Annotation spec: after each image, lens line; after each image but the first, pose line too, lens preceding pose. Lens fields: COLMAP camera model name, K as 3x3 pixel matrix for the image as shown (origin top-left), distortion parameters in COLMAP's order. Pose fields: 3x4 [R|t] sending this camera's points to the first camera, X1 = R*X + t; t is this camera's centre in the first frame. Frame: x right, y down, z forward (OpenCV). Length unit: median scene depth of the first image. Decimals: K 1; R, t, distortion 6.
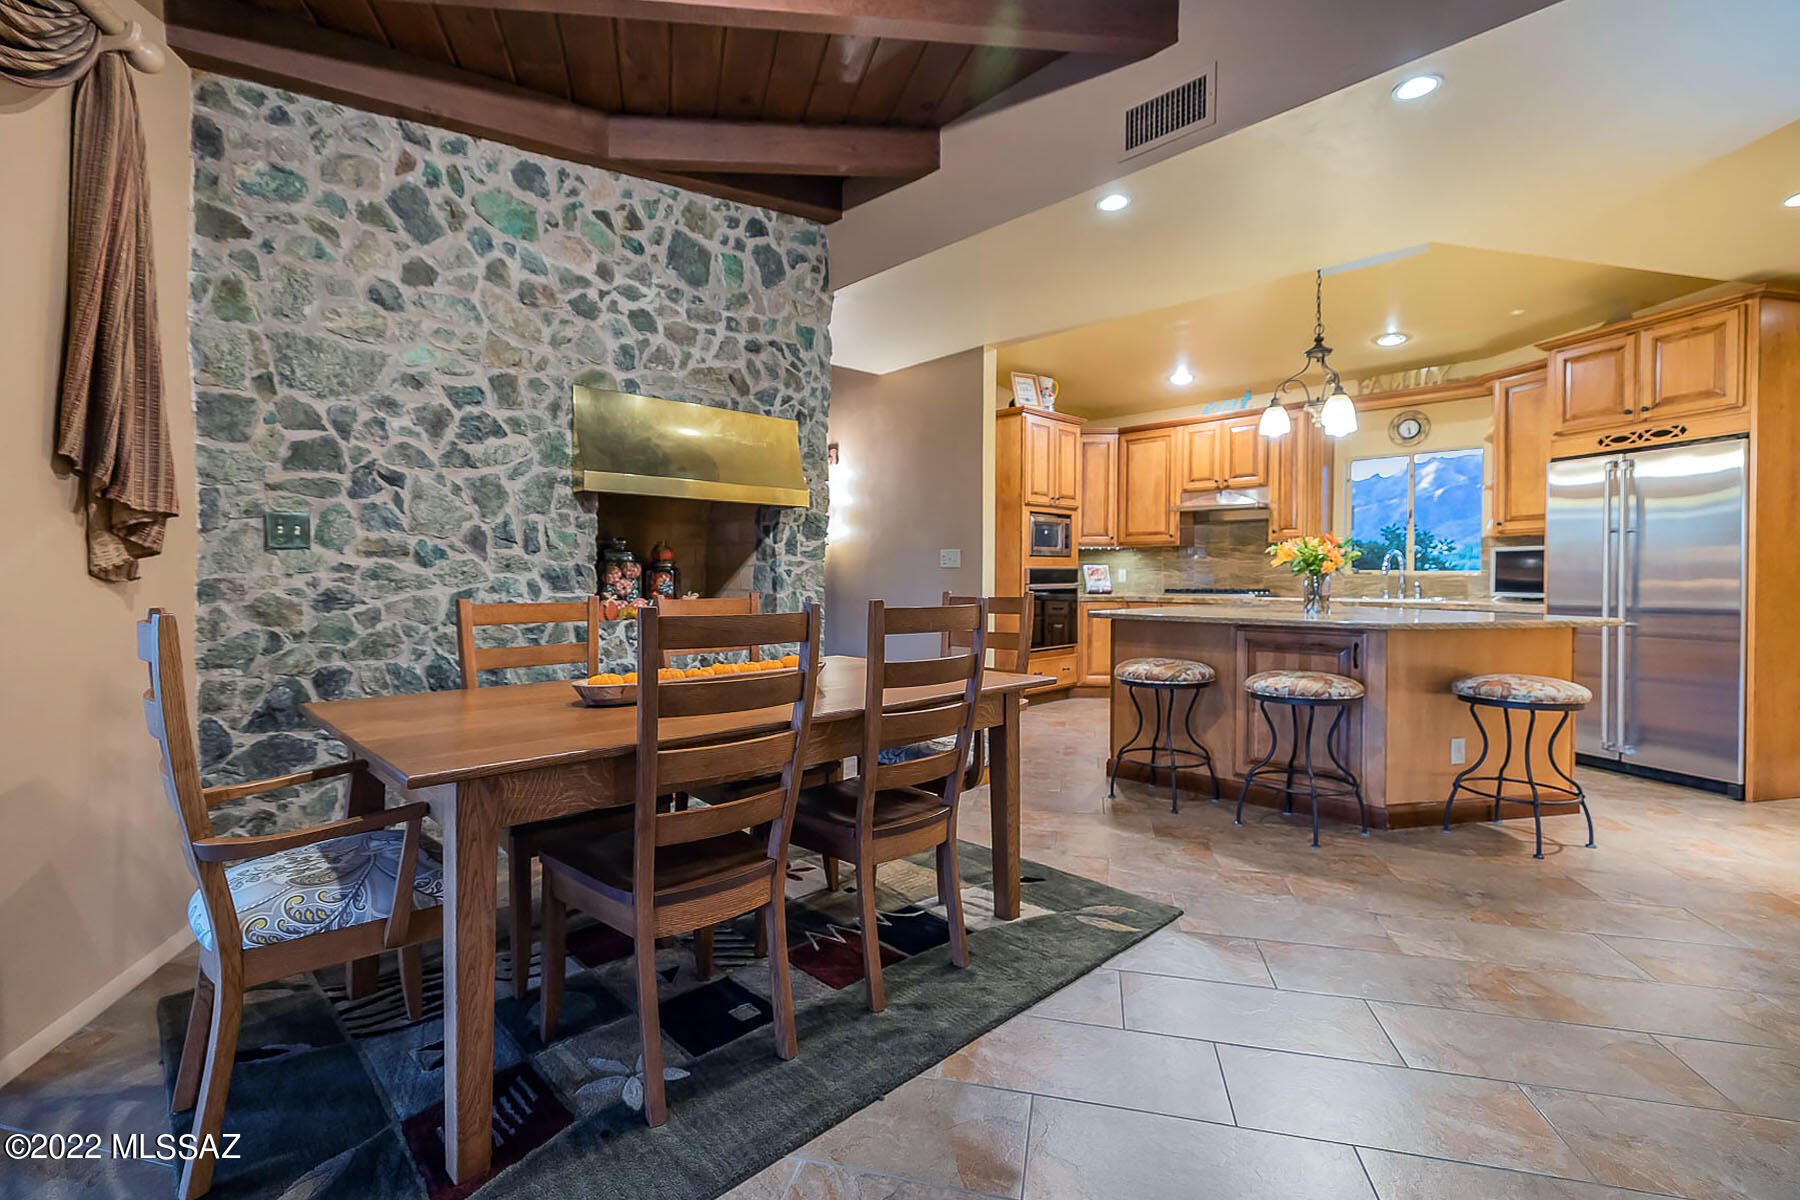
lens RADIAL K [[836.7, 0, 899.3], [0, 836.7, 586.7], [0, 0, 1]] dist [0.002676, -0.000714]
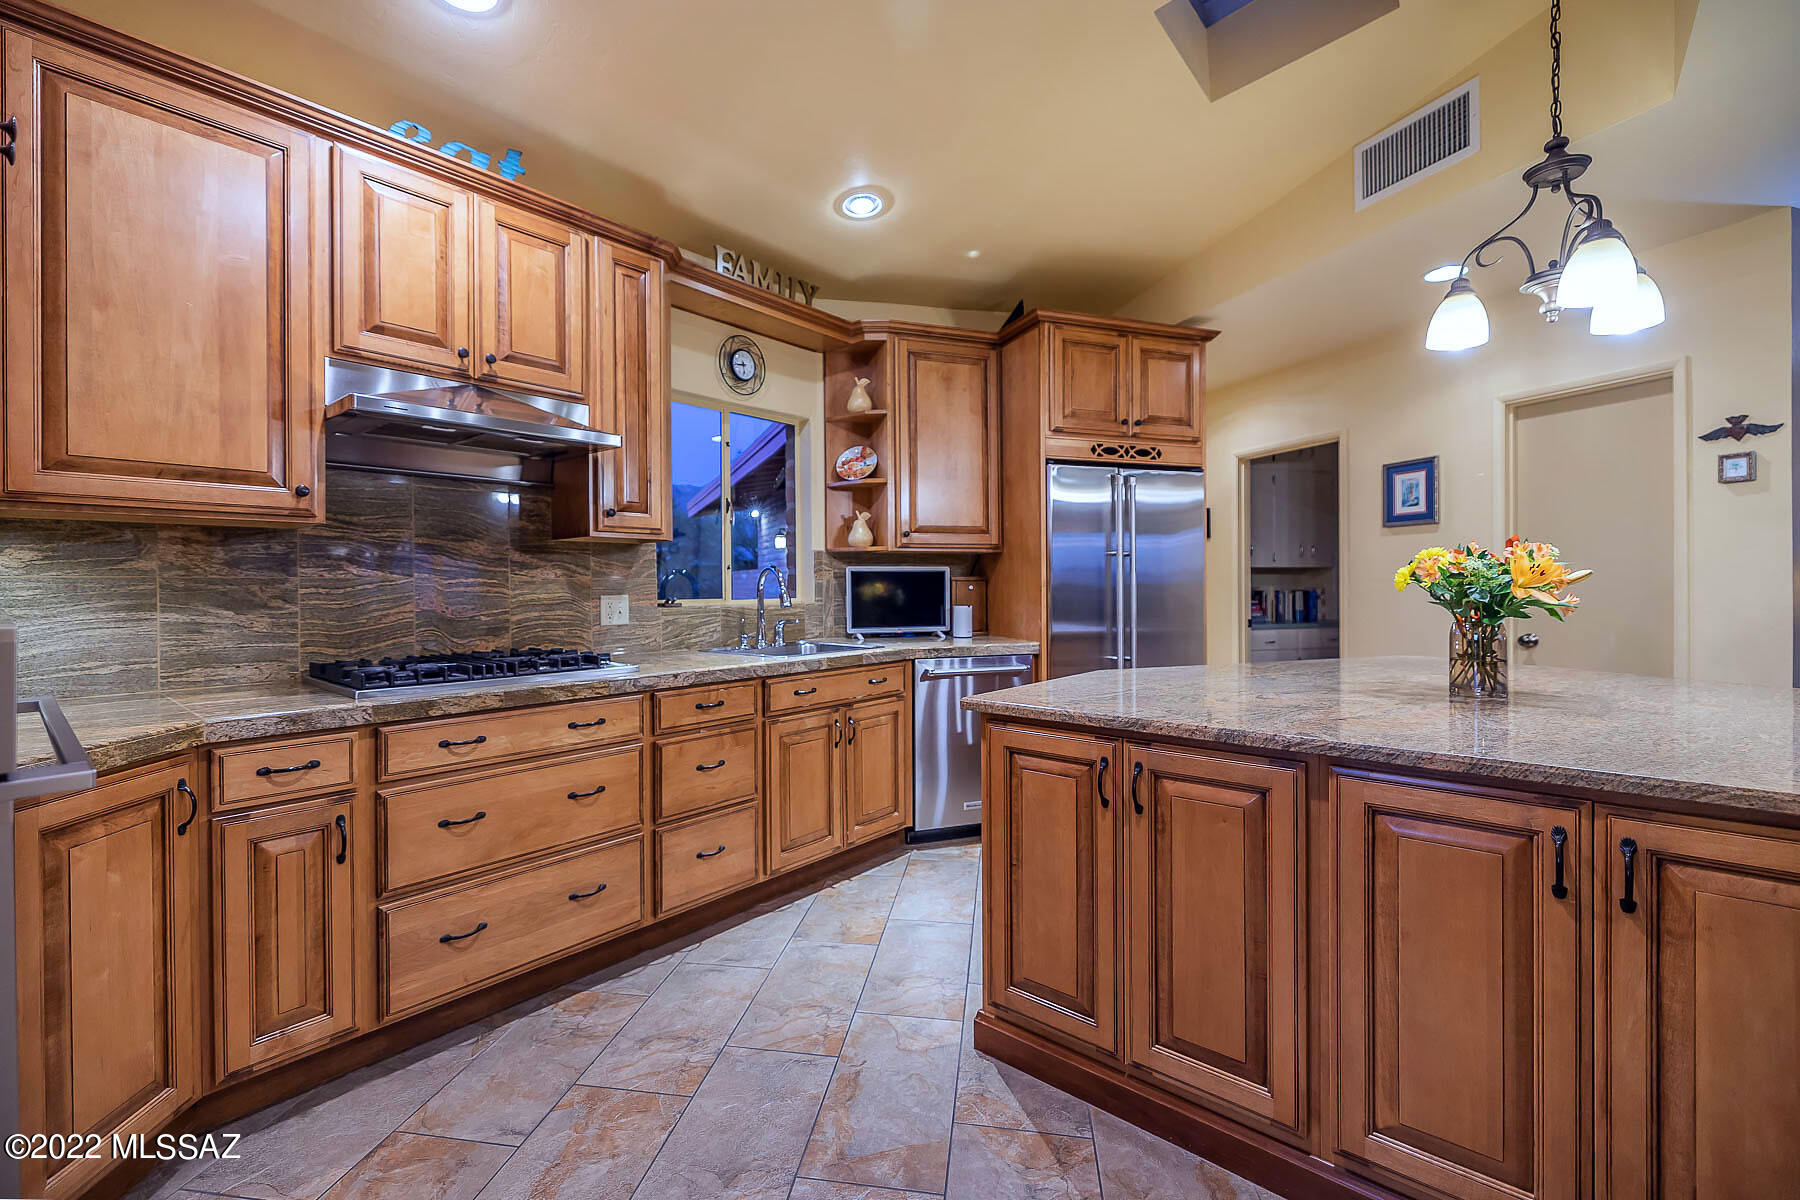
lens RADIAL K [[778.3, 0, 895.9], [0, 778.3, 590.6], [0, 0, 1]] dist [0.002870, -0.001190]
pose [[-0.075056, -0.007183, 0.997153, 0.050130], [0.017769, 0.999806, 0.008539, -0.035973], [-0.997021, 0.018359, -0.074913, 1.191725]]
